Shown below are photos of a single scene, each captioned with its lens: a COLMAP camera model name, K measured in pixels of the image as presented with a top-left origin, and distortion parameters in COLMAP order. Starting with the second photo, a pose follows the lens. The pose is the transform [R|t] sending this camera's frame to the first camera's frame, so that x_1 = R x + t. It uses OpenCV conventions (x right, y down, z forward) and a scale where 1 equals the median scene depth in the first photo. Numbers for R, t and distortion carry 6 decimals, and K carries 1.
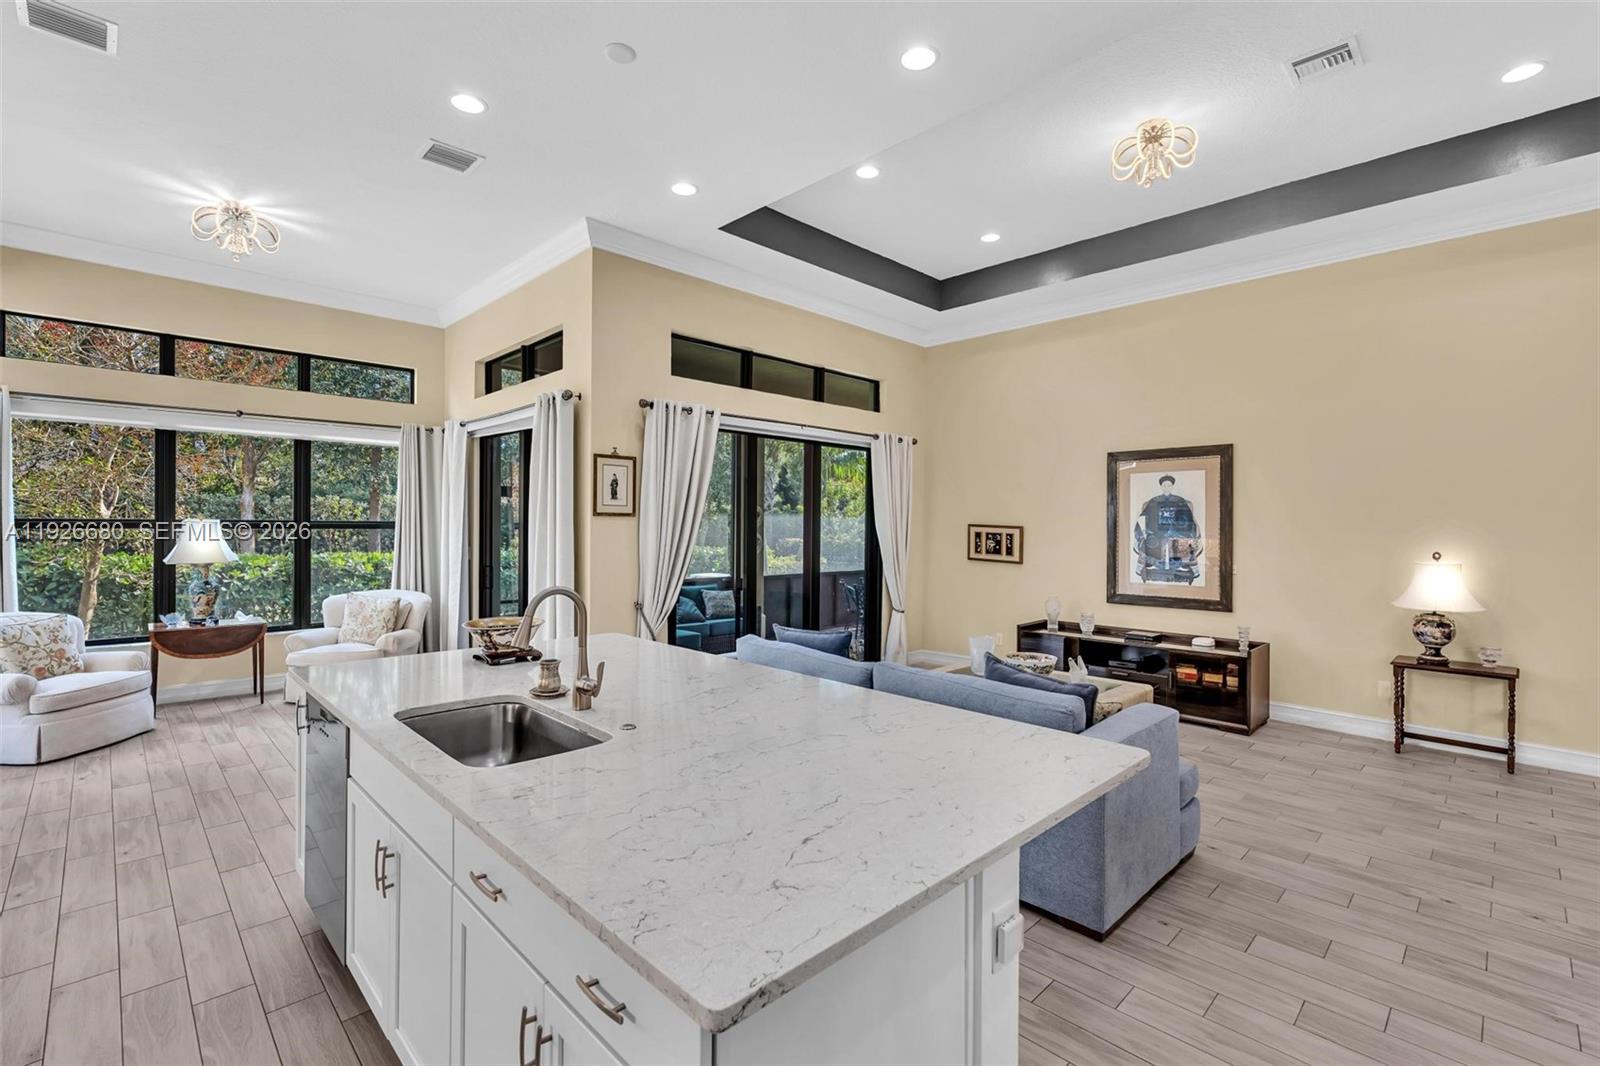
lens RADIAL K [[715.4, 0, 801.5], [0, 715.4, 522.9], [0, 0, 1]] dist [-0.003266, 0.000516]
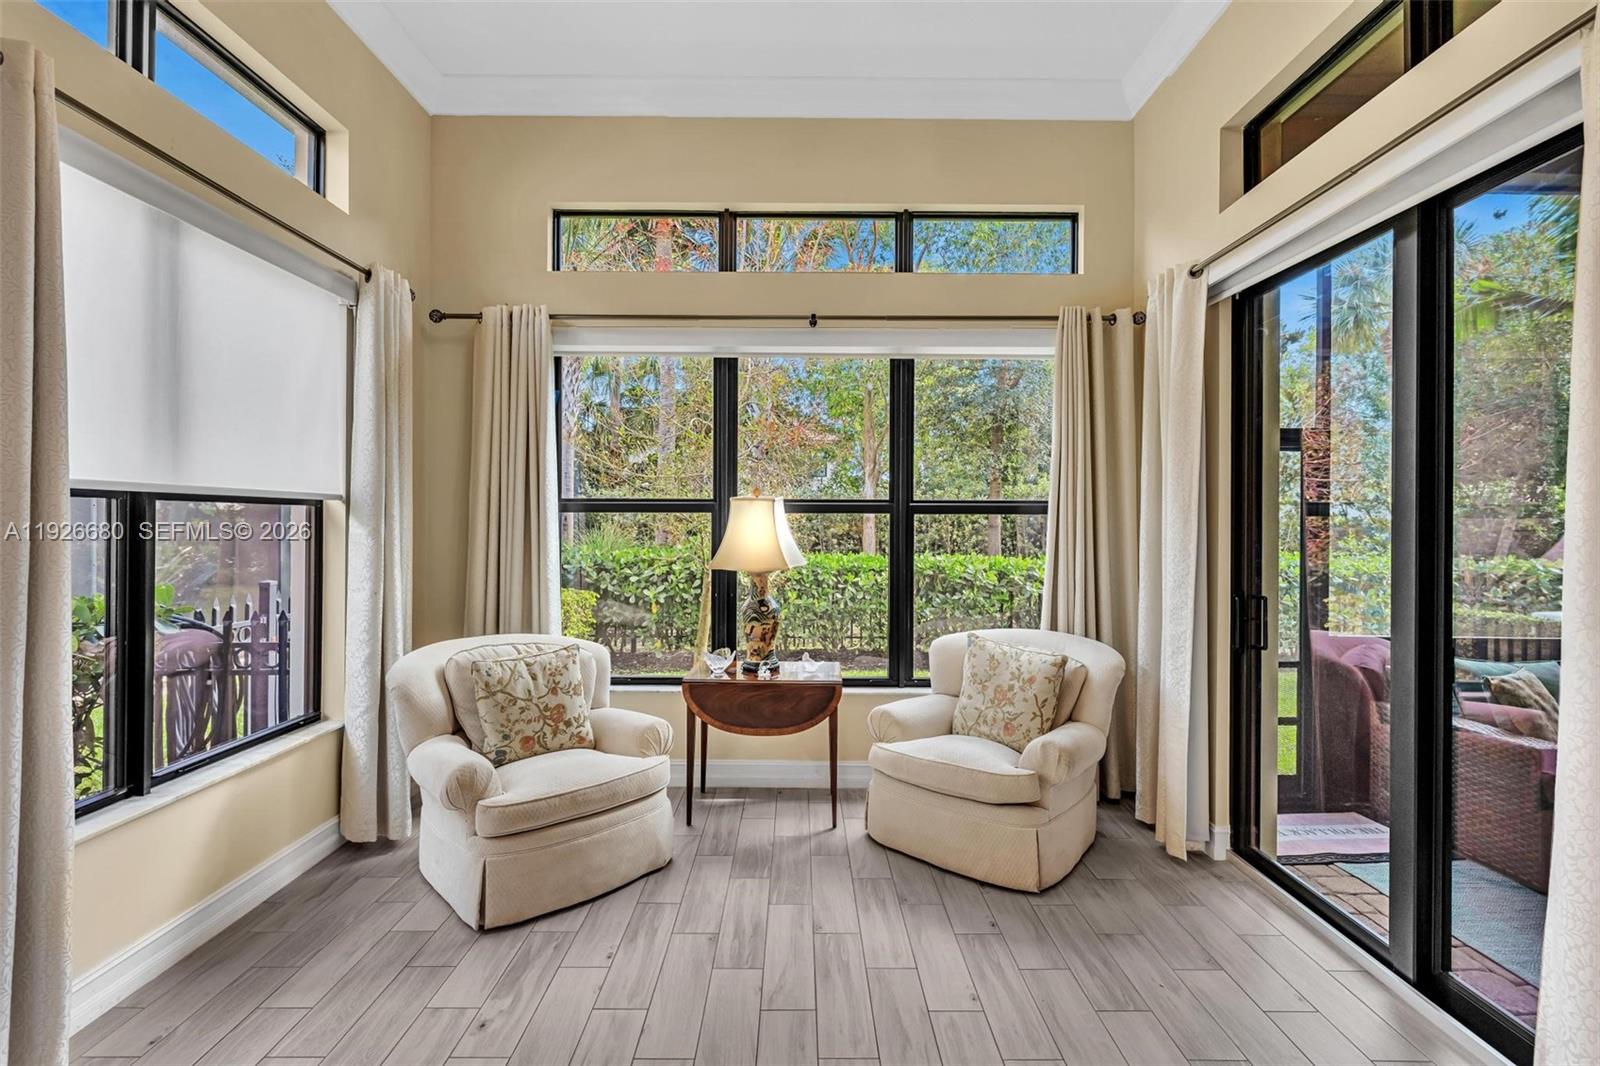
lens RADIAL K [[802.9, 0, 797.5], [0, 802.9, 540.4], [0, 0, 1]] dist [-0.005307, 0.002911]
pose [[0.716405, 0.010669, -0.697603, -0.327175], [0.001979, 0.999848, 0.017324, 0.019793], [0.697682, -0.013792, 0.716275, 0.509787]]
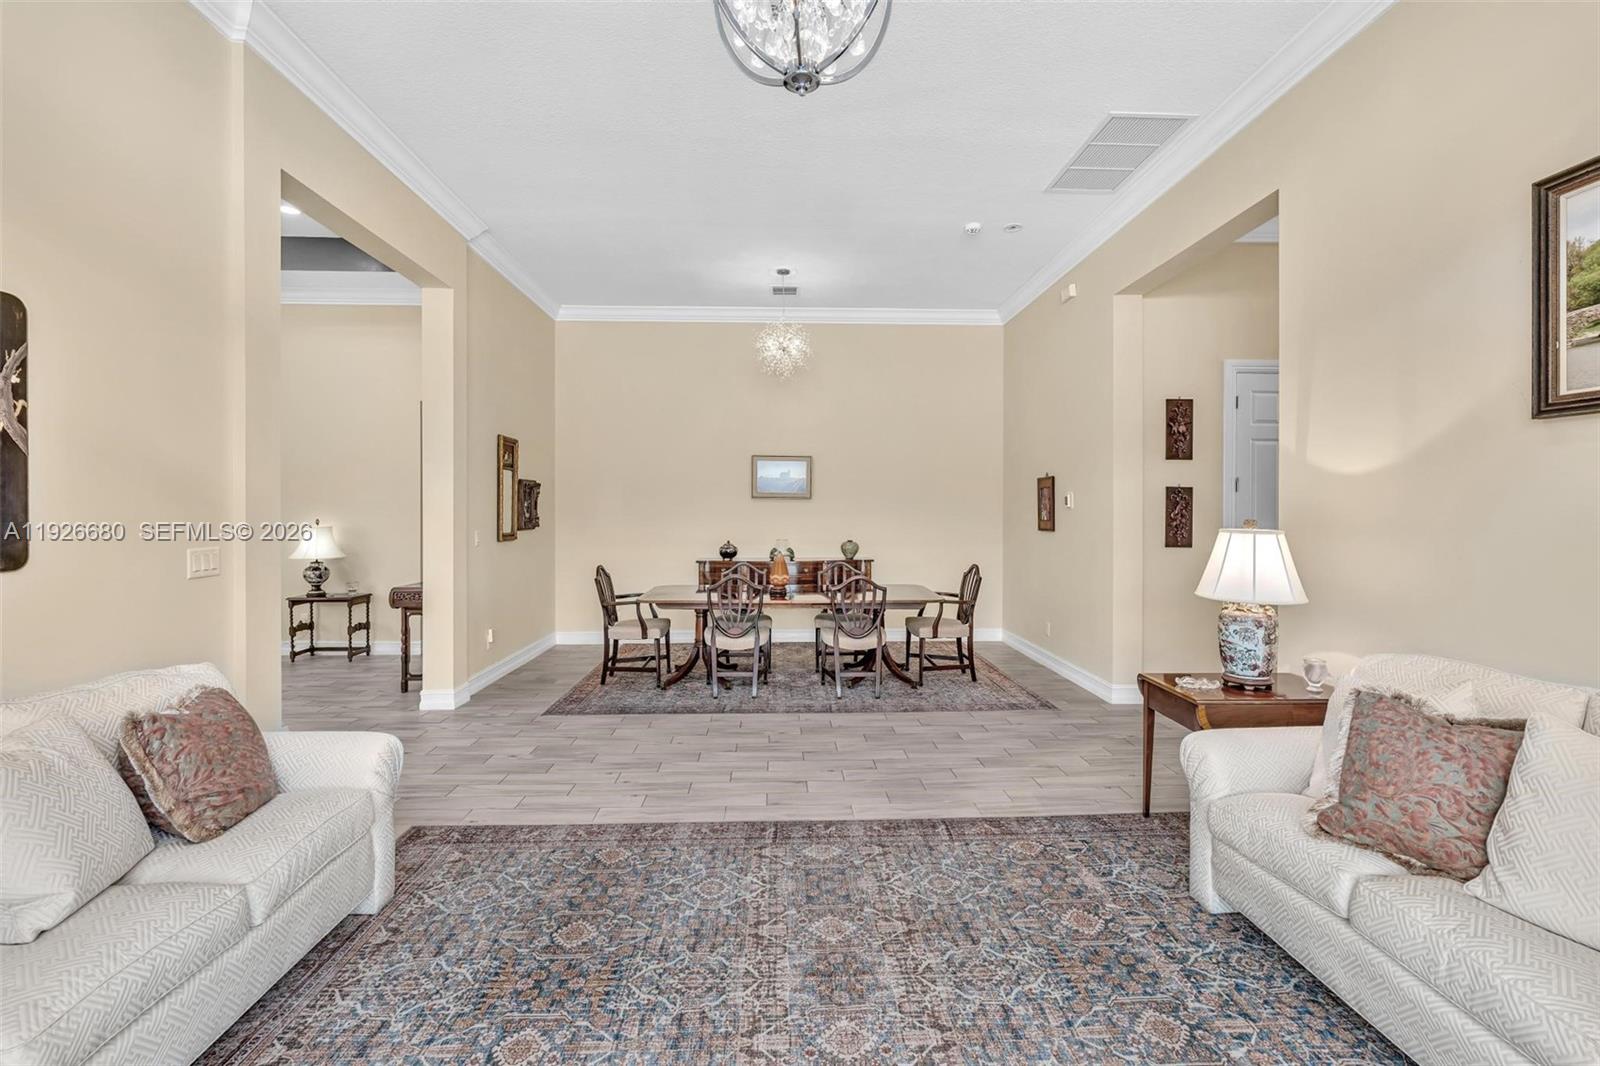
lens RADIAL K [[721.1, 0, 800.8], [0, 721.1, 519.3], [0, 0, 1]] dist [-0.004744, 0.000261]
pose [[0.674813, -0.014477, 0.737847, 0.371557], [0.004390, 0.999869, 0.015603, 0.017637], [-0.737976, -0.007290, 0.674788, -0.558064]]
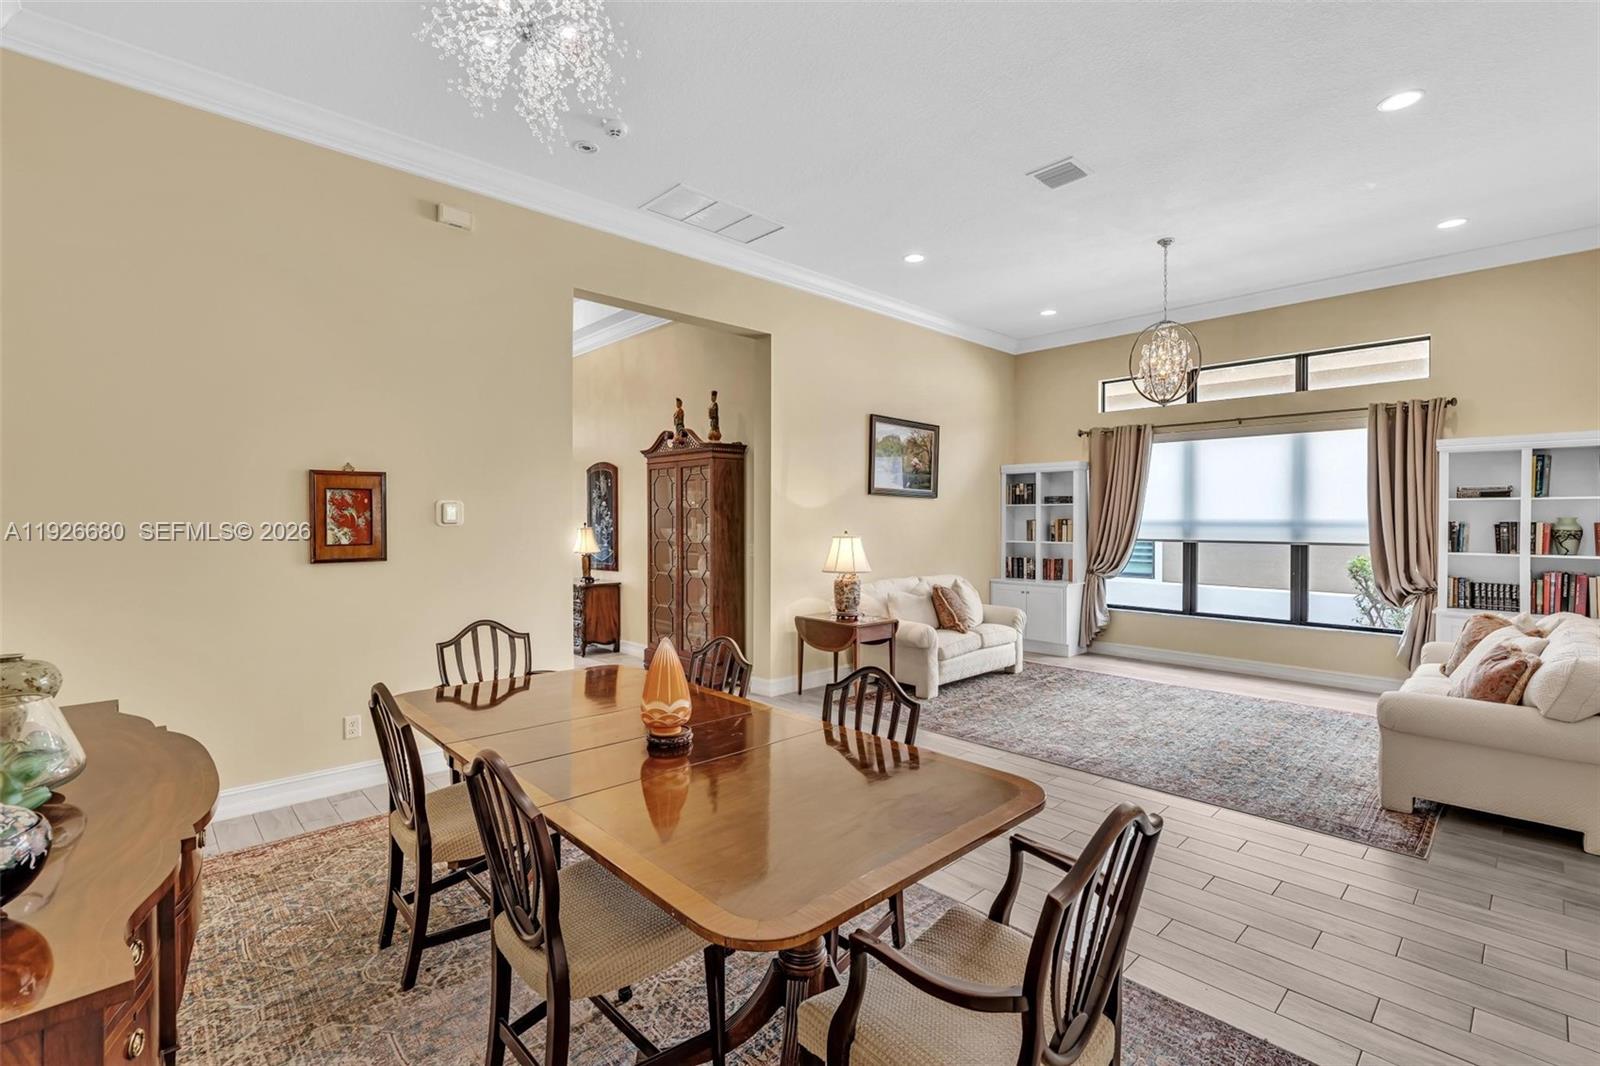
lens RADIAL K [[715.4, 0, 801.5], [0, 715.4, 522.9], [0, 0, 1]] dist [-0.003266, 0.000516]
pose [[-0.999821, -0.009308, 0.016479, 1.018256], [-0.009229, 0.999946, 0.004874, 0.011804], [-0.016524, 0.004721, -0.999852, 0.547652]]
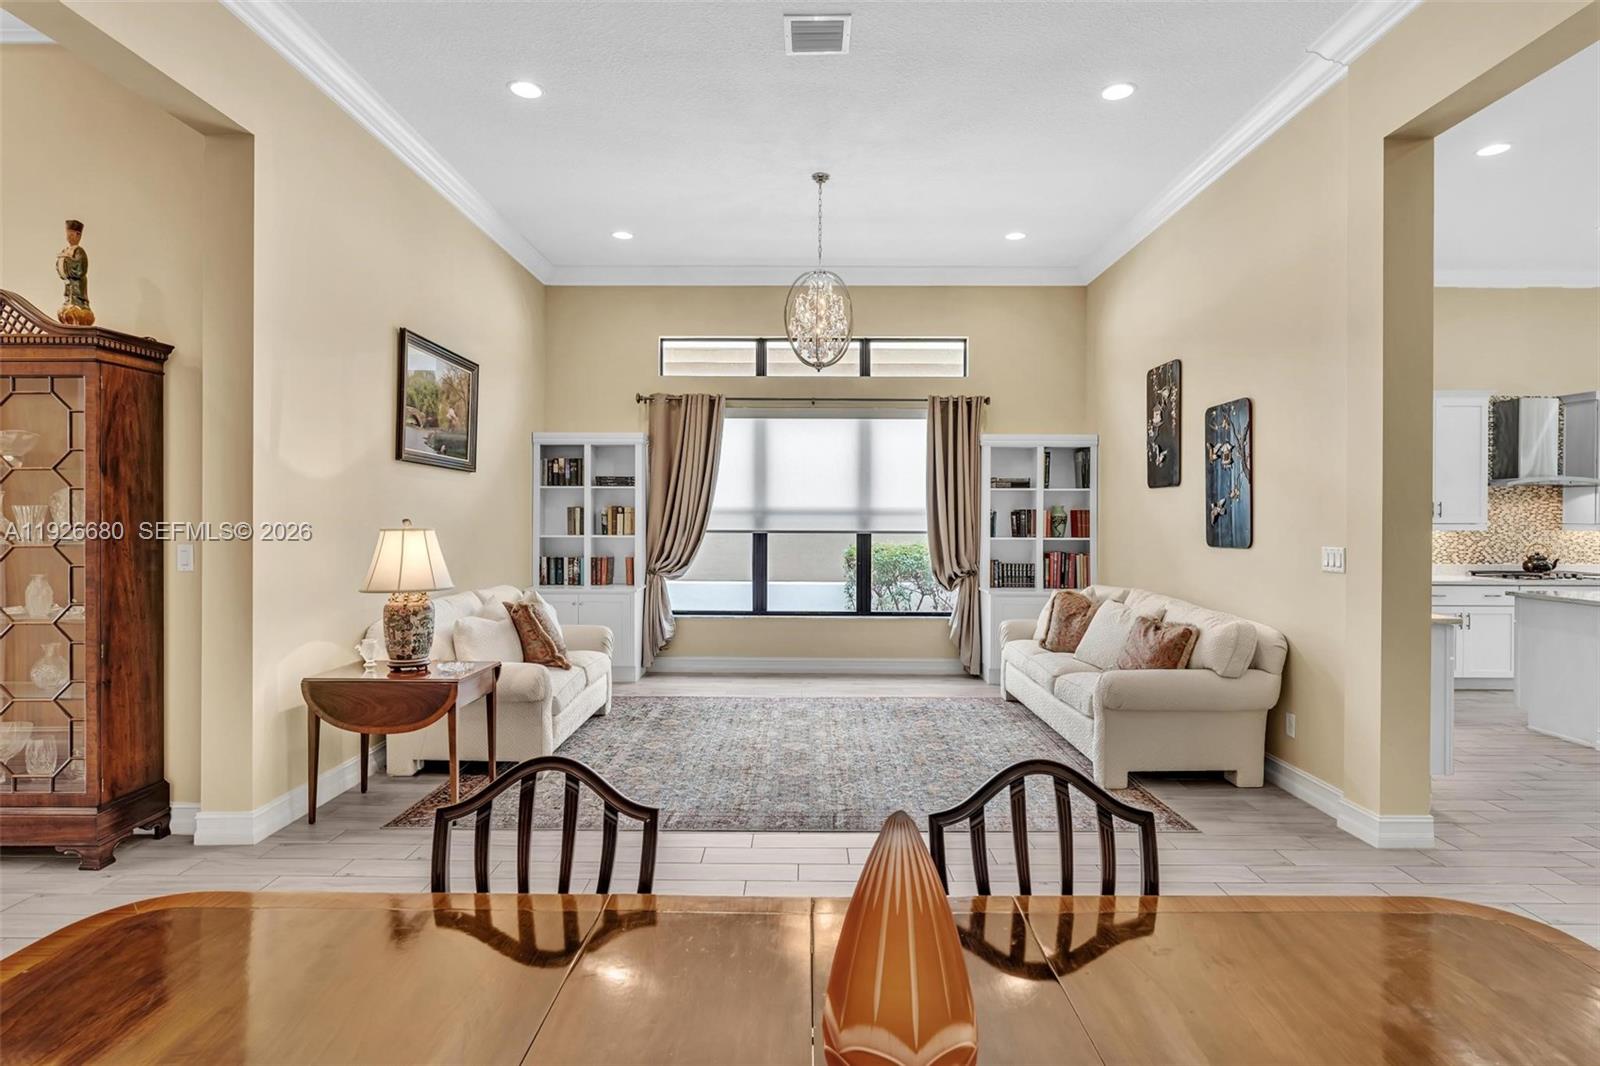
lens RADIAL K [[827.3, 0, 801.0], [0, 827.3, 513.9], [0, 0, 1]] dist [-0.002697, 0.000449]
pose [[-0.705137, -0.012534, -0.708960, 1.219951], [-0.008634, 0.999921, -0.009091, 0.026809], [0.709019, -0.000289, -0.705190, 0.243055]]
